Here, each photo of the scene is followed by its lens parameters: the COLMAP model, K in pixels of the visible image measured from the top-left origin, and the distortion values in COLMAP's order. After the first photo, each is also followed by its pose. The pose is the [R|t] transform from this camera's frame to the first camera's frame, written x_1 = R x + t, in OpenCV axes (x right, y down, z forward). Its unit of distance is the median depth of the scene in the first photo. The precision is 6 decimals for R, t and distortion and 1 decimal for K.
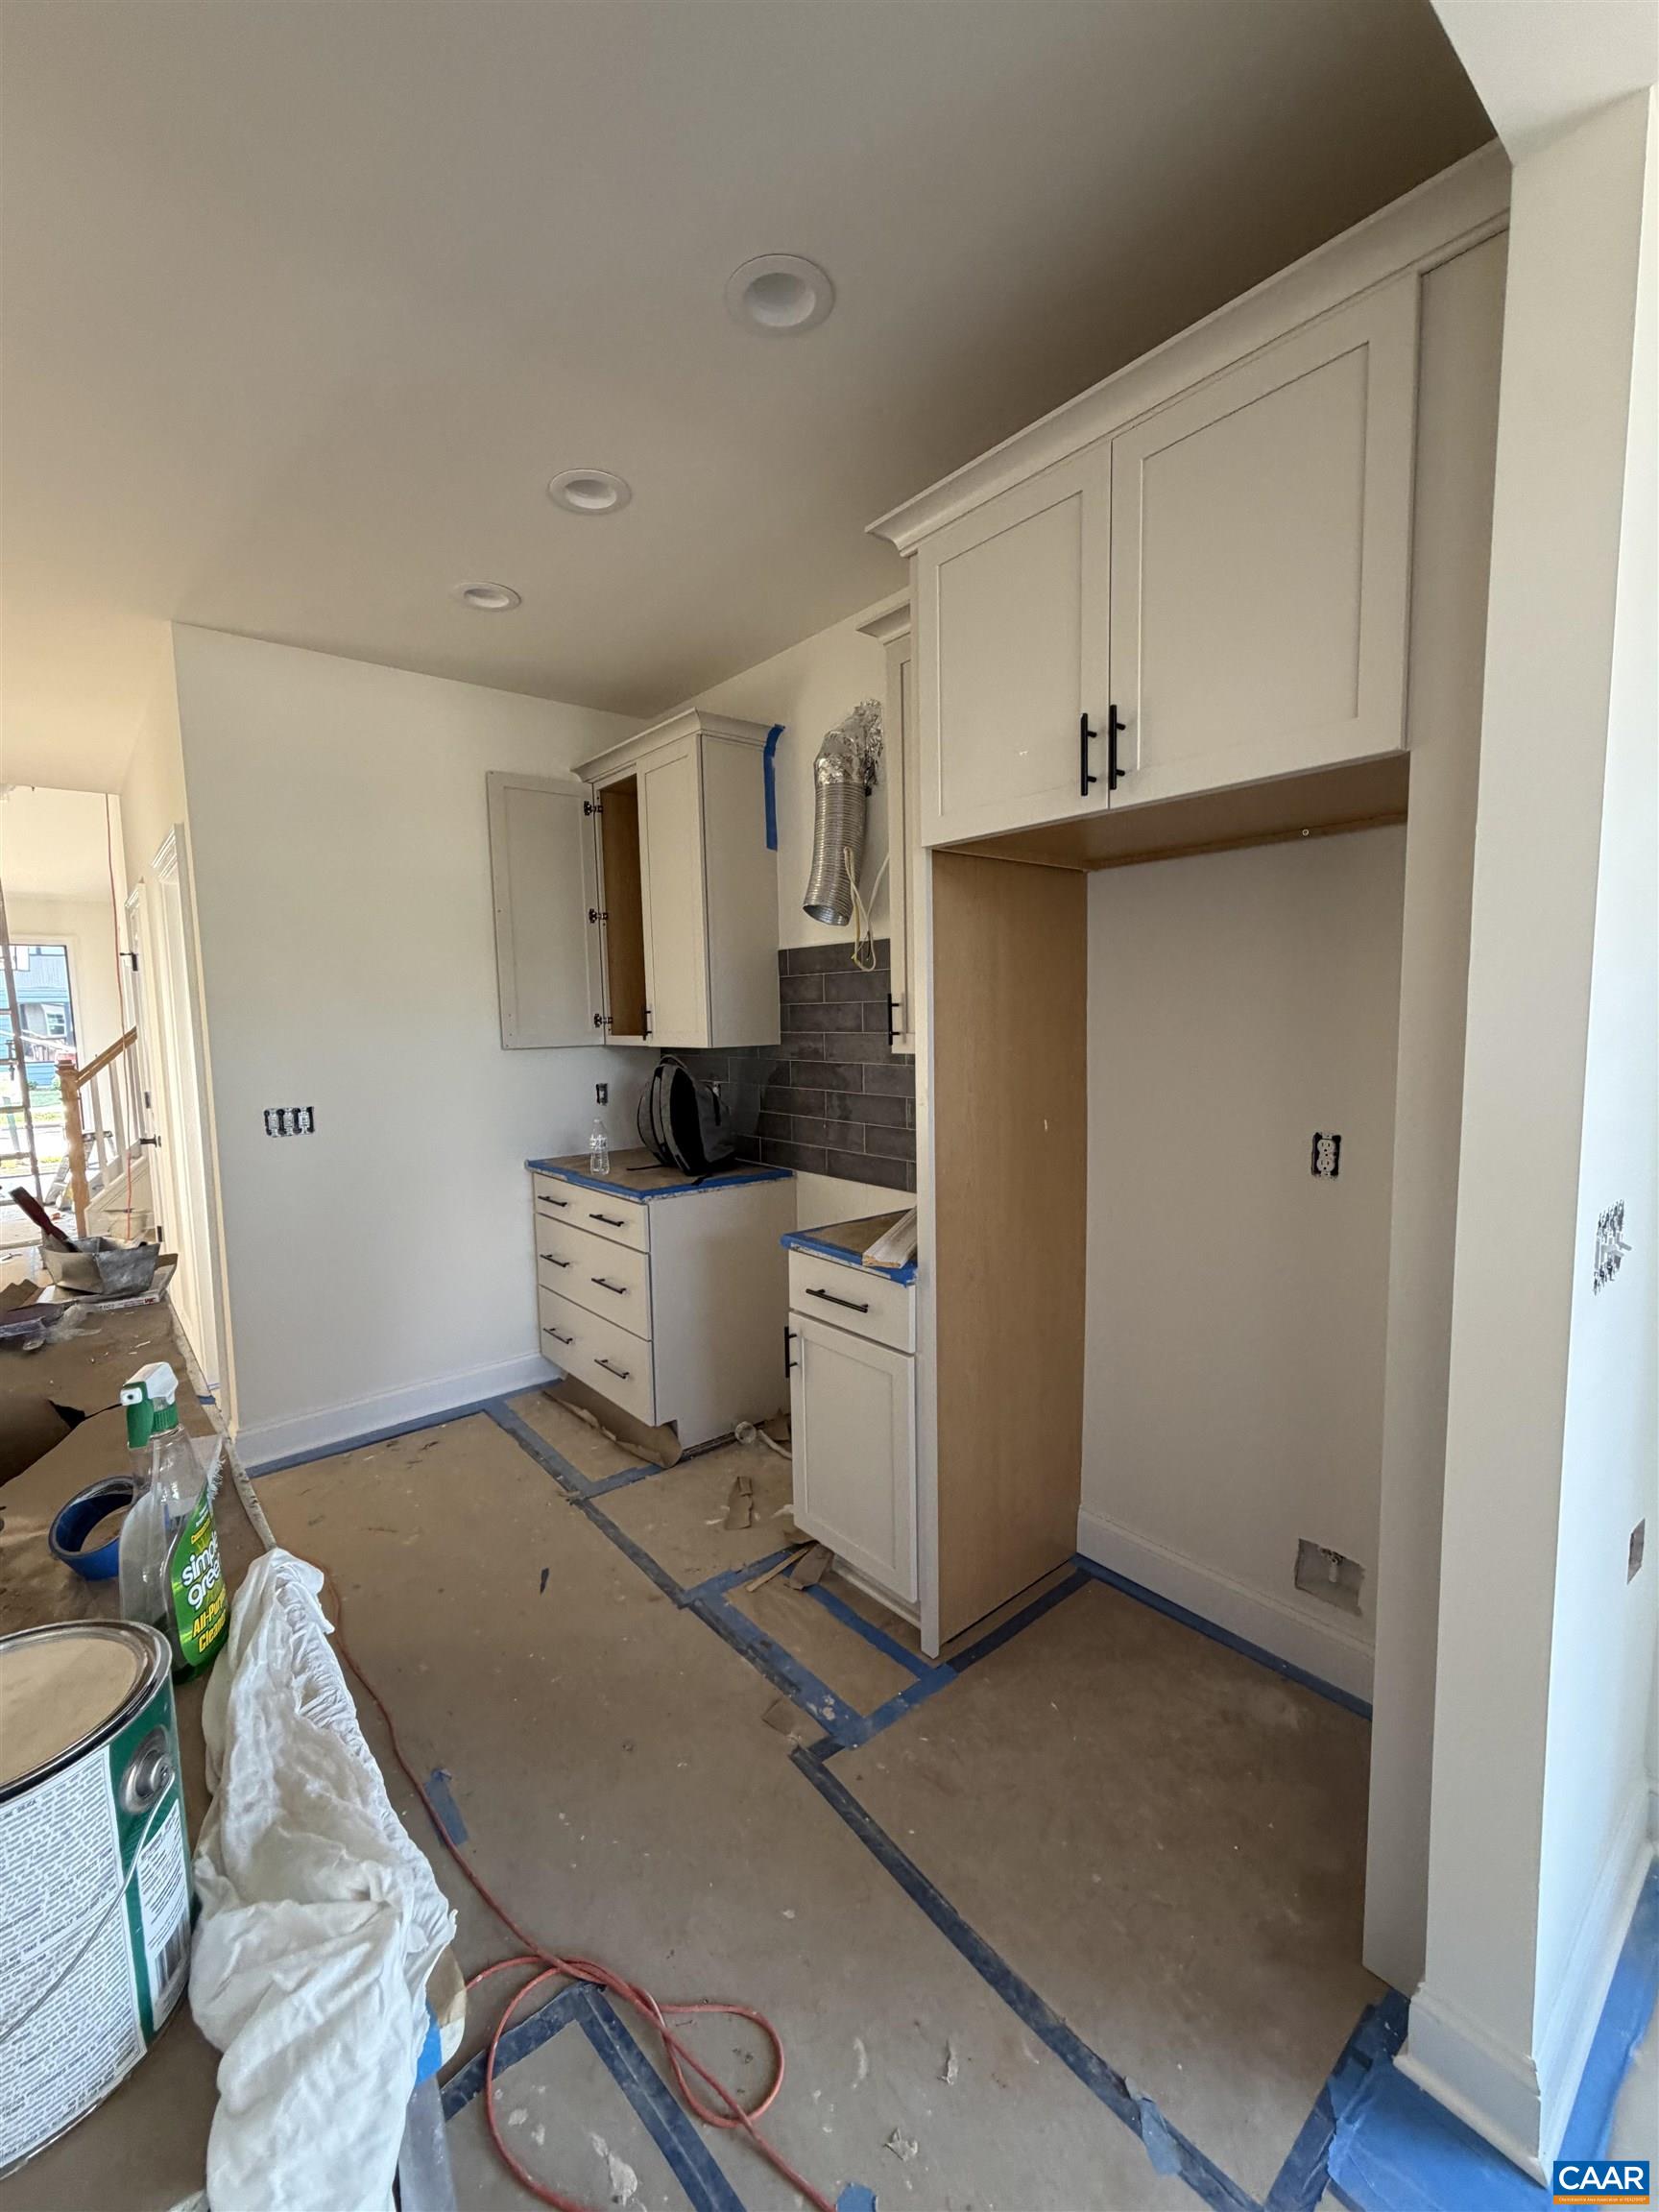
lens RADIAL K [[901.9, 0, 827.5], [0, 901.9, 1101.6], [0, 0, 1]] dist [-0.002014, 0.000048]
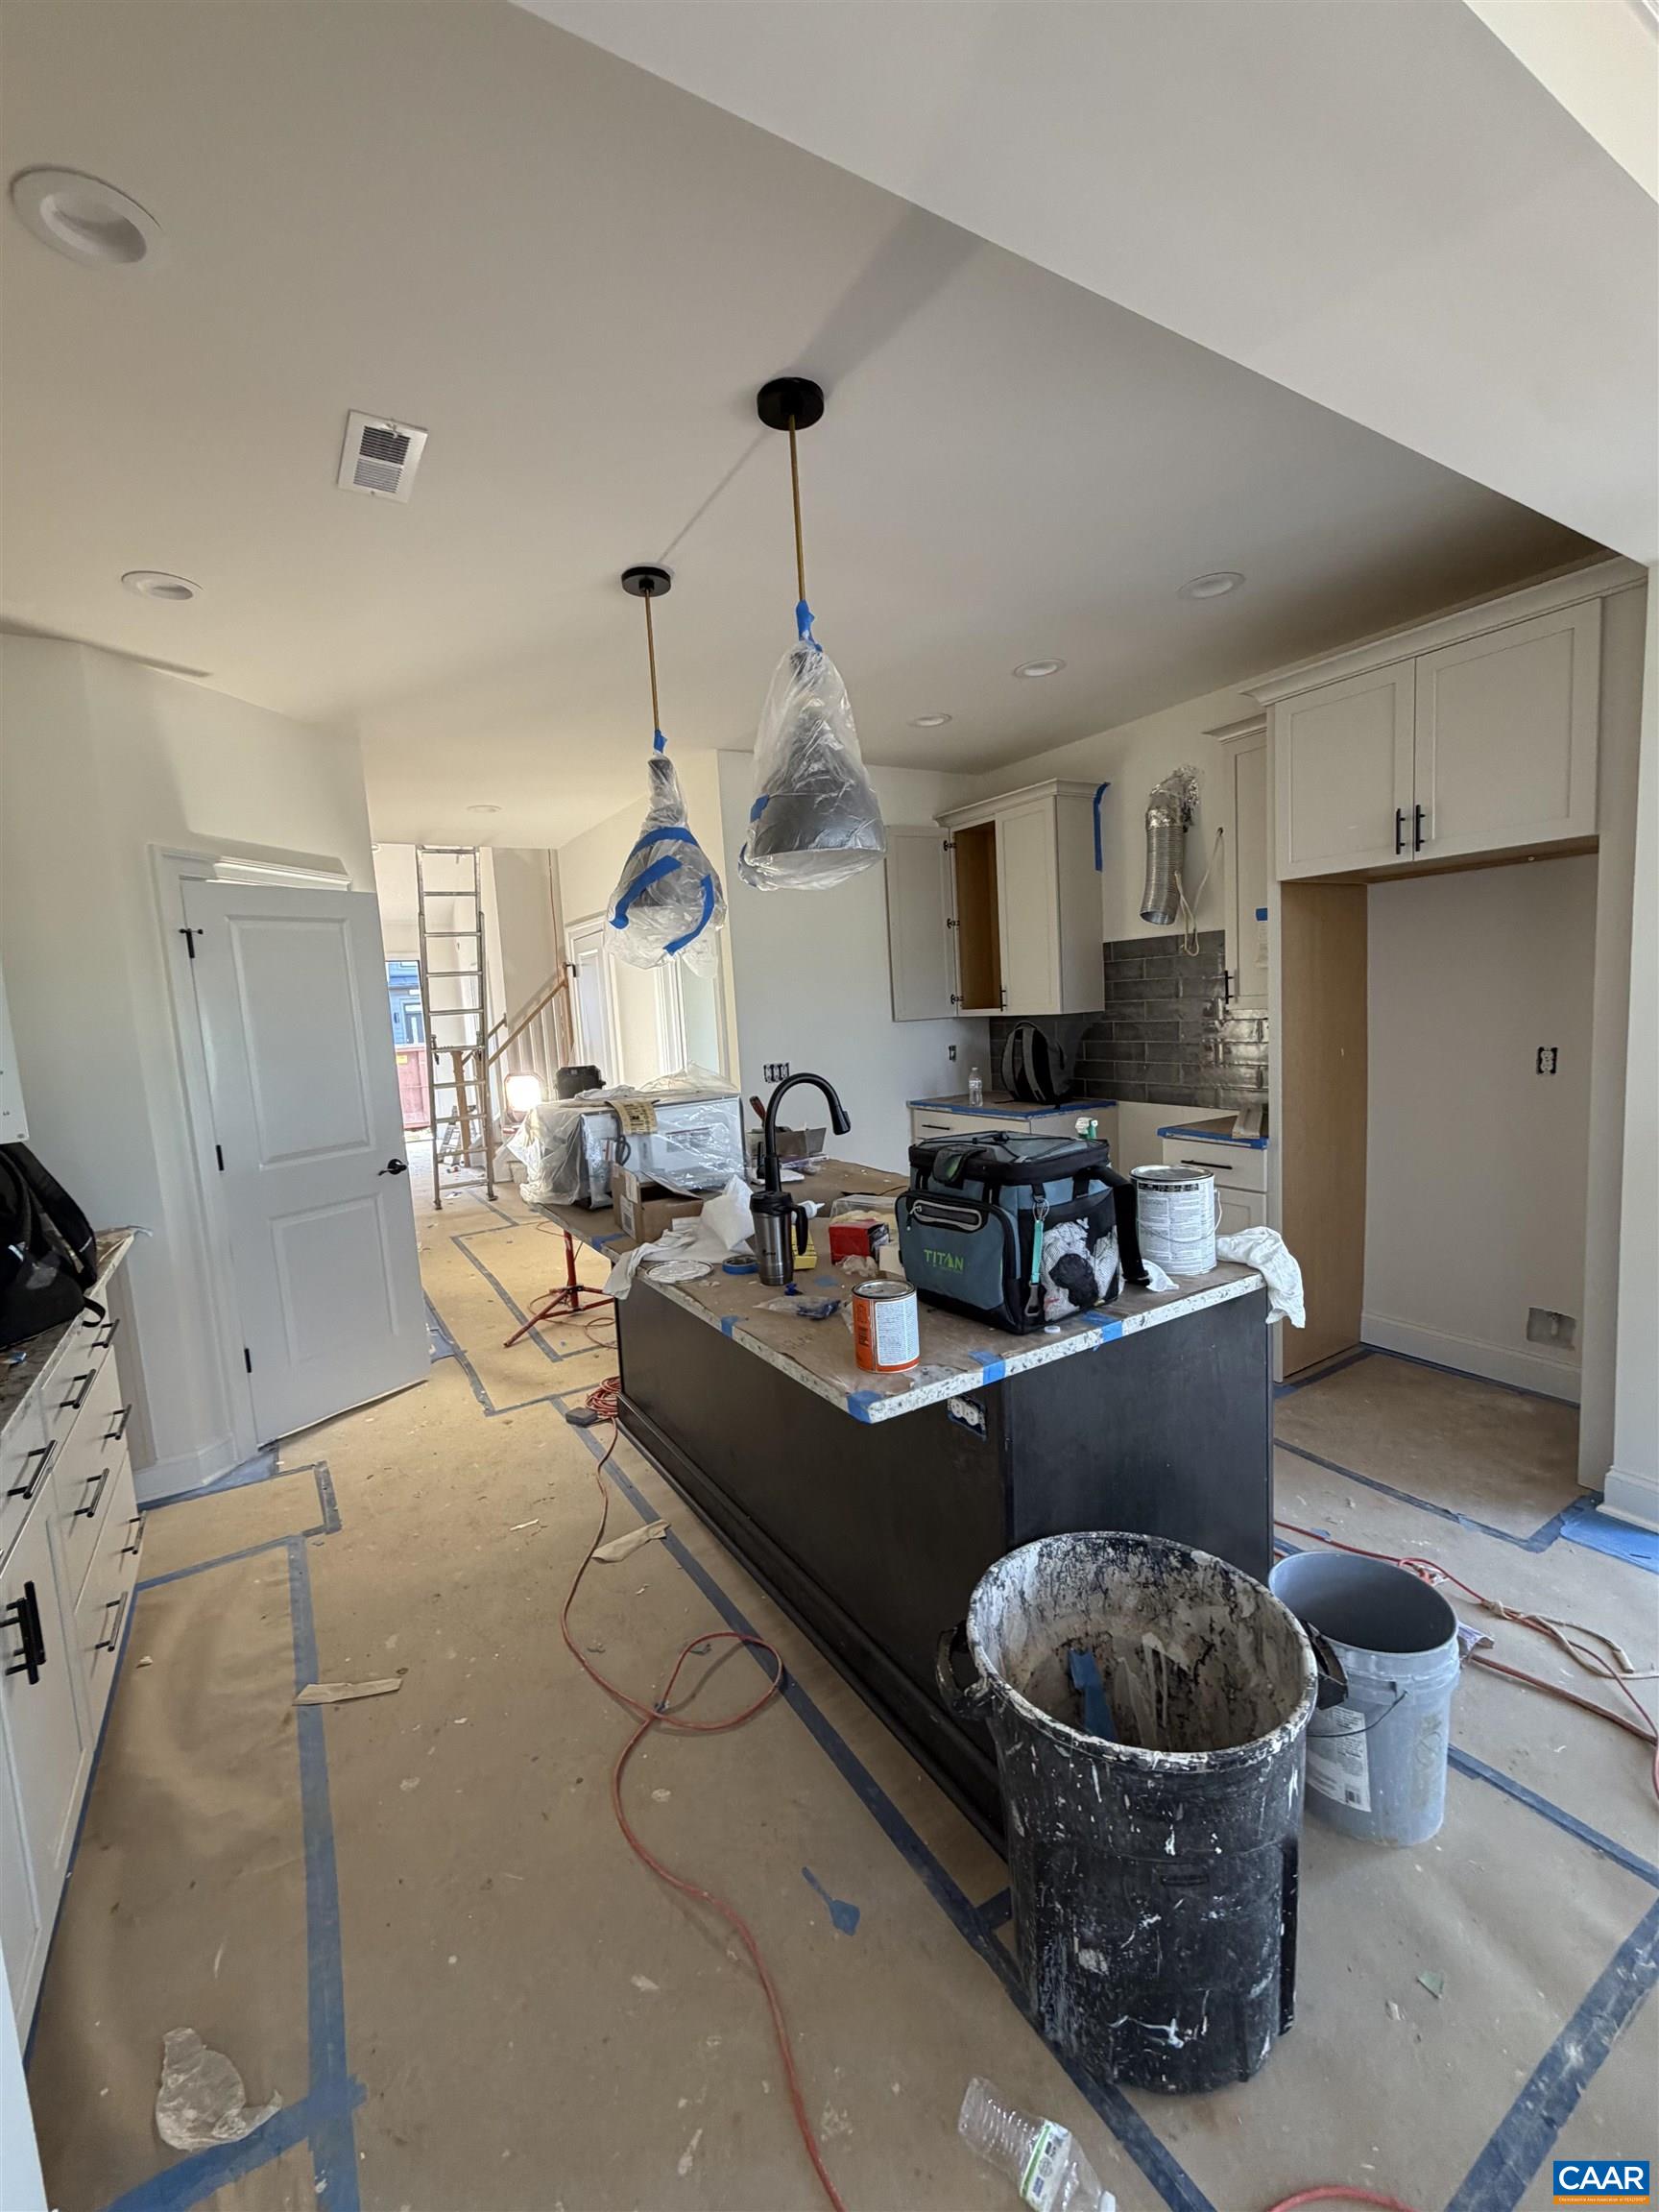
lens RADIAL K [[901.9, 0, 829.4], [0, 901.9, 1102.5], [0, 0, 1]] dist [-0.002014, 0.000048]
pose [[0.988703, -0.020417, -0.148490, -0.314365], [0.023064, 0.999604, 0.016123, 0.053478], [0.148102, -0.019366, 0.988782, -0.515086]]
